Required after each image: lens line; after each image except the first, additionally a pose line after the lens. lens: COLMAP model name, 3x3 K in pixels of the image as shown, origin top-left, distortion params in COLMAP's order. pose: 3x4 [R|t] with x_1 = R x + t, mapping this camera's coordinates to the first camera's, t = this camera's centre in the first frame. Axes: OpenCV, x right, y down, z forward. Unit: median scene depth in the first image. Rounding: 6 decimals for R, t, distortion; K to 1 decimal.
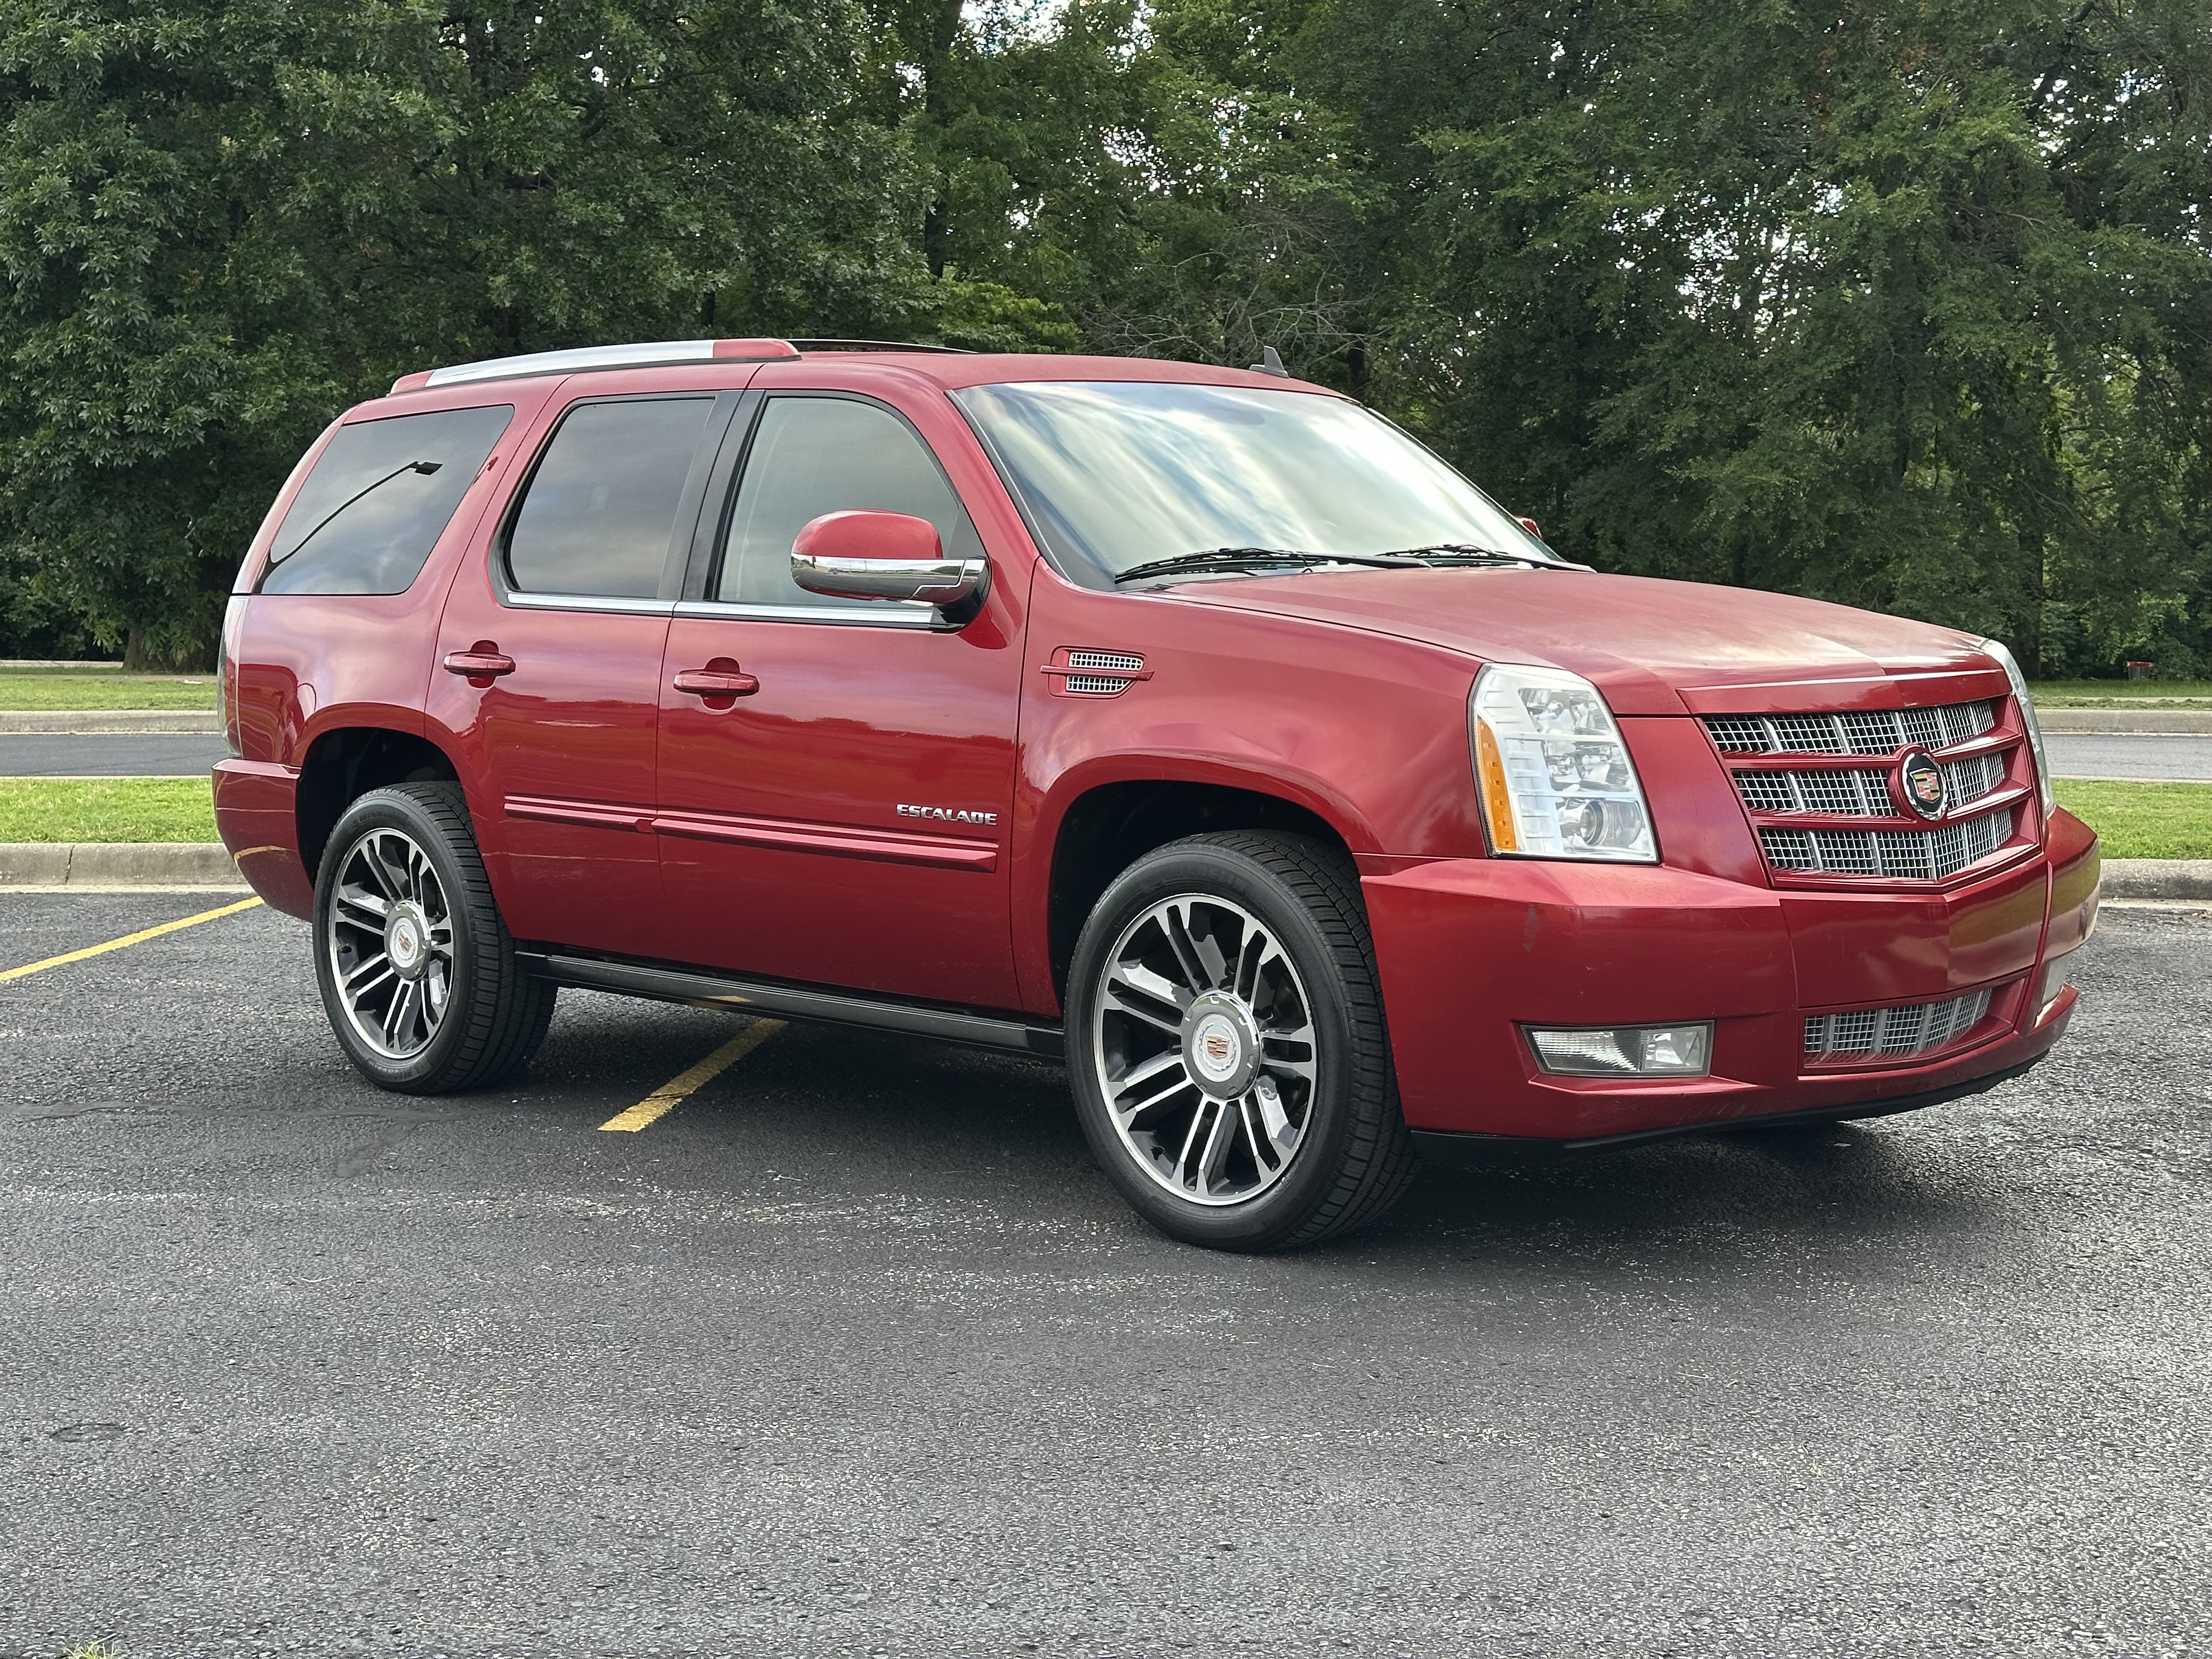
lens RADIAL K [[3116.4, 0, 1109.7], [0, 3116.4, 818.9], [0, 0, 1]] dist [0.116542, 0.000000]
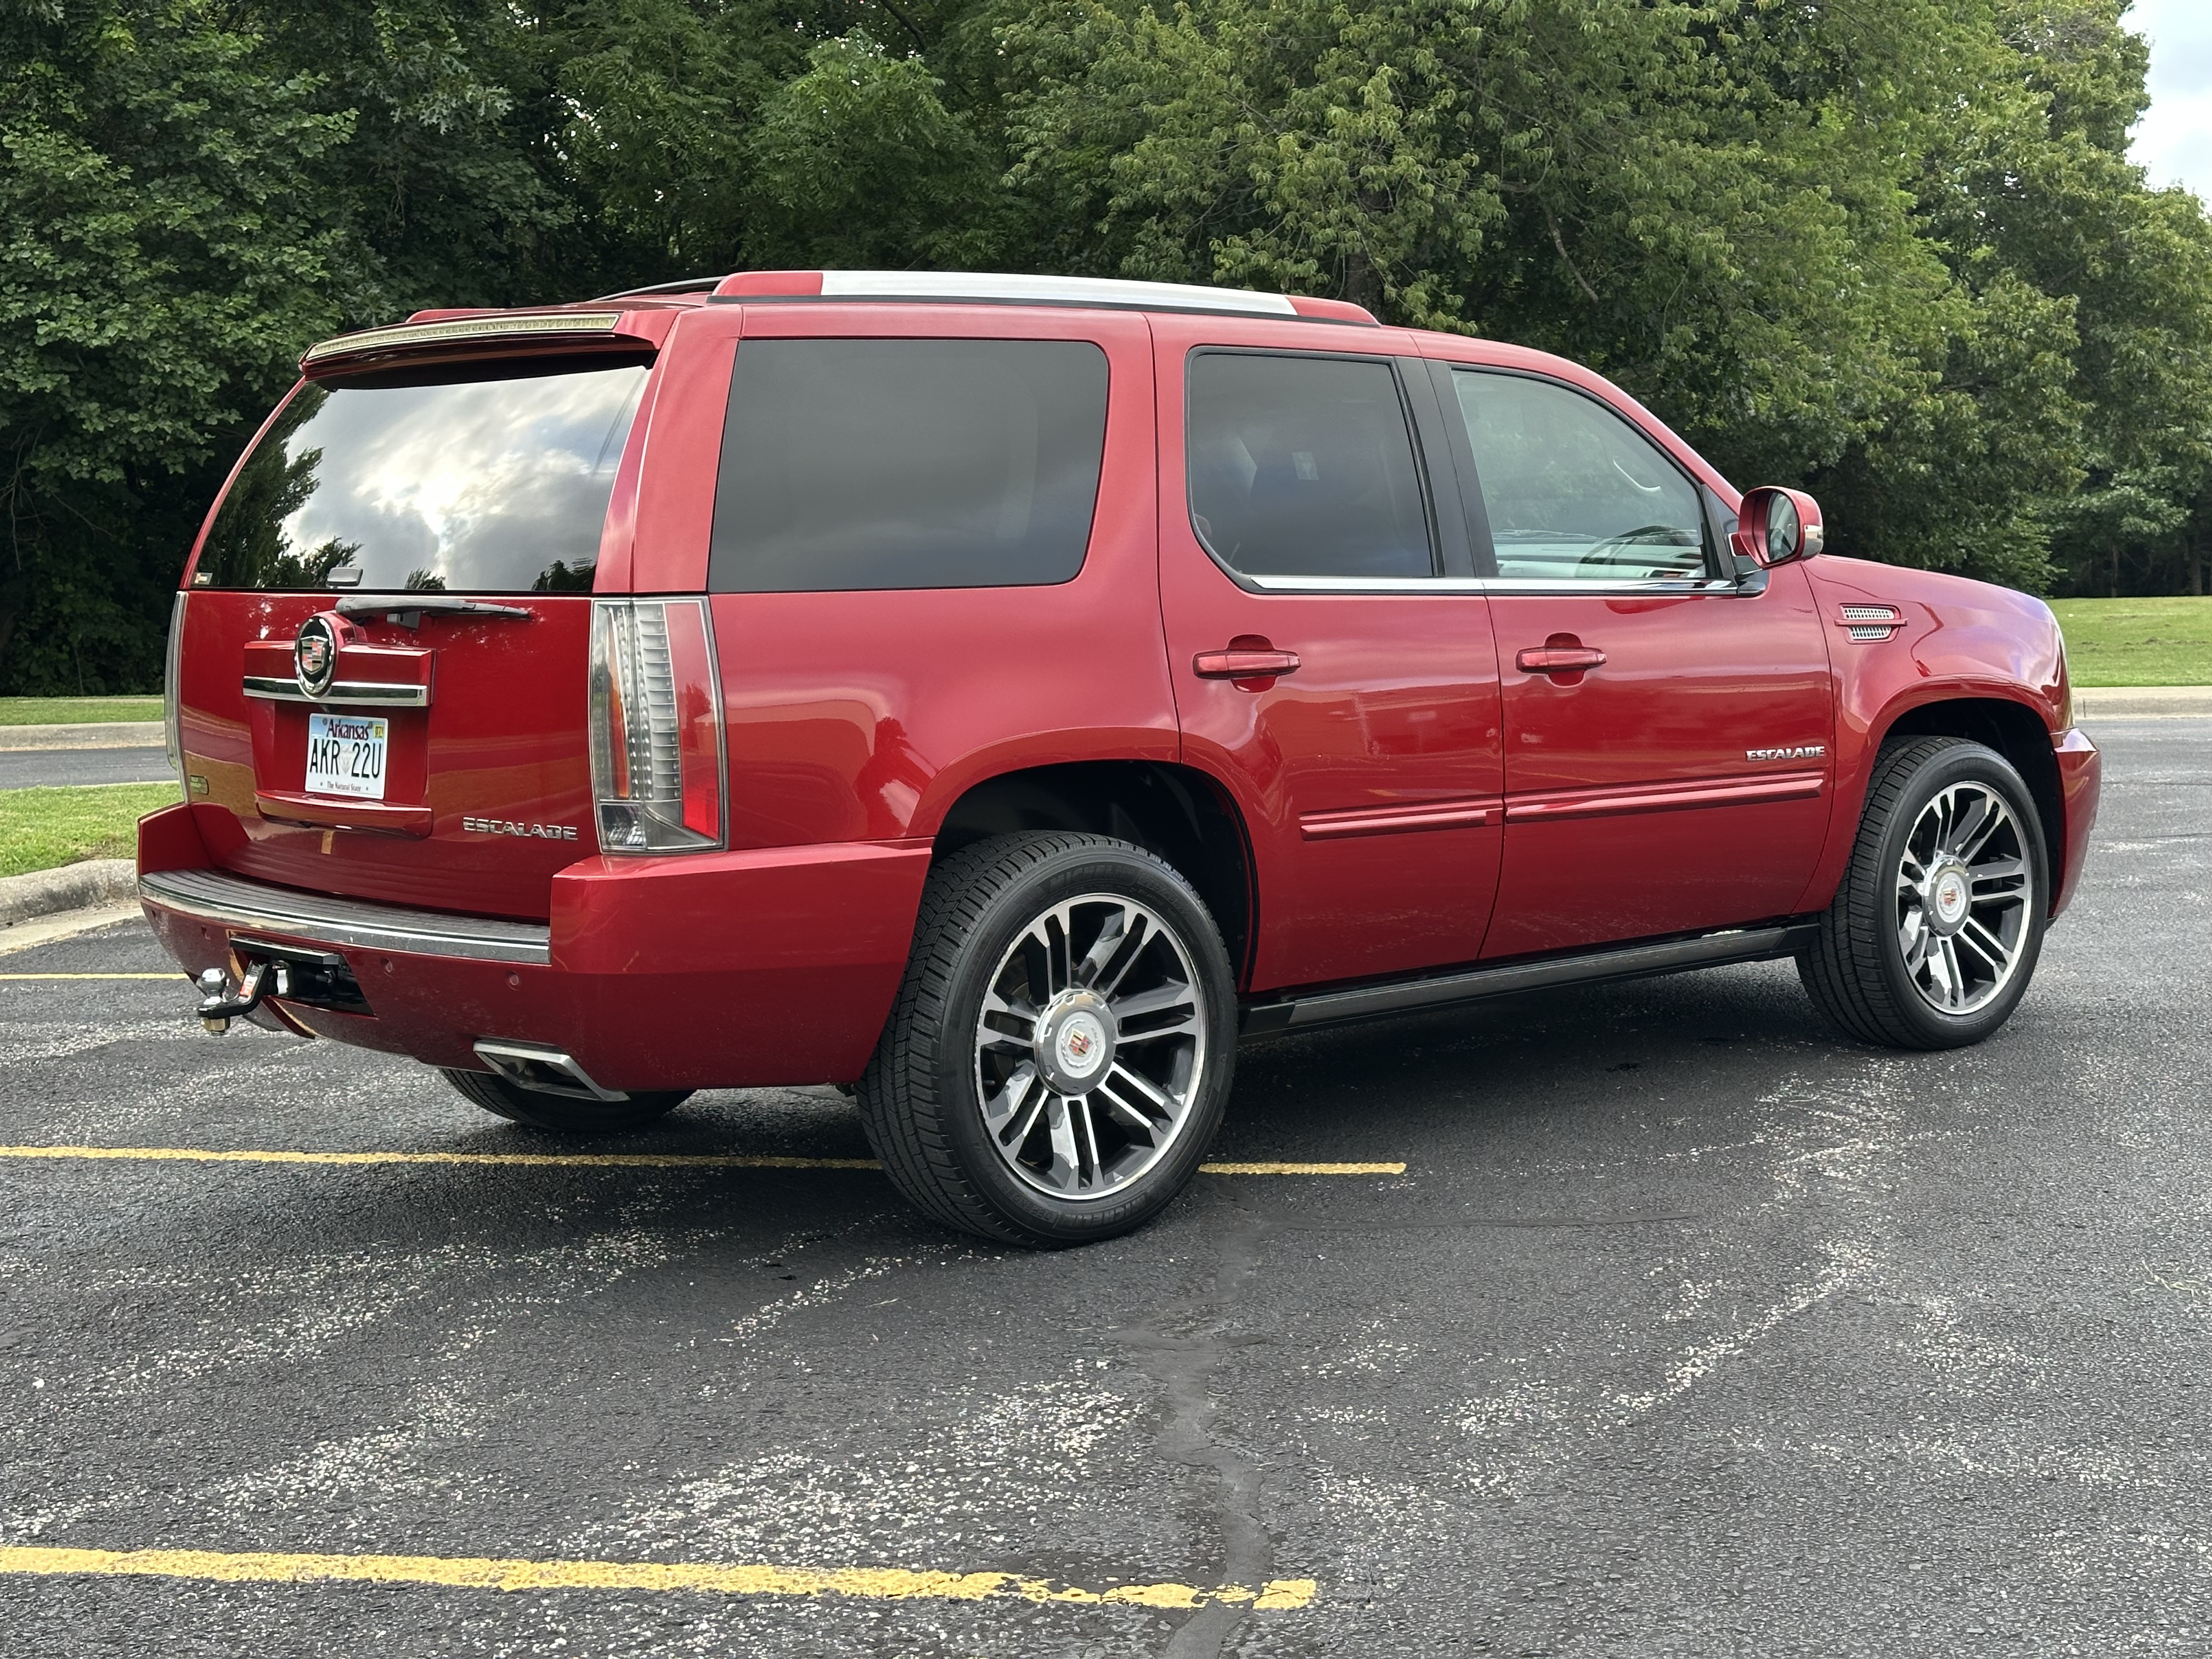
lens RADIAL K [[3116.4, 0, 1111.3], [0, 3116.4, 831.4], [0, 0, 1]] dist [0.116542, 0.000000]
pose [[0.015340, -0.074297, 0.997118, -1.034318], [0.100912, 0.992259, 0.072383, -0.069781], [-0.994777, 0.099510, 0.022719, 1.042748]]
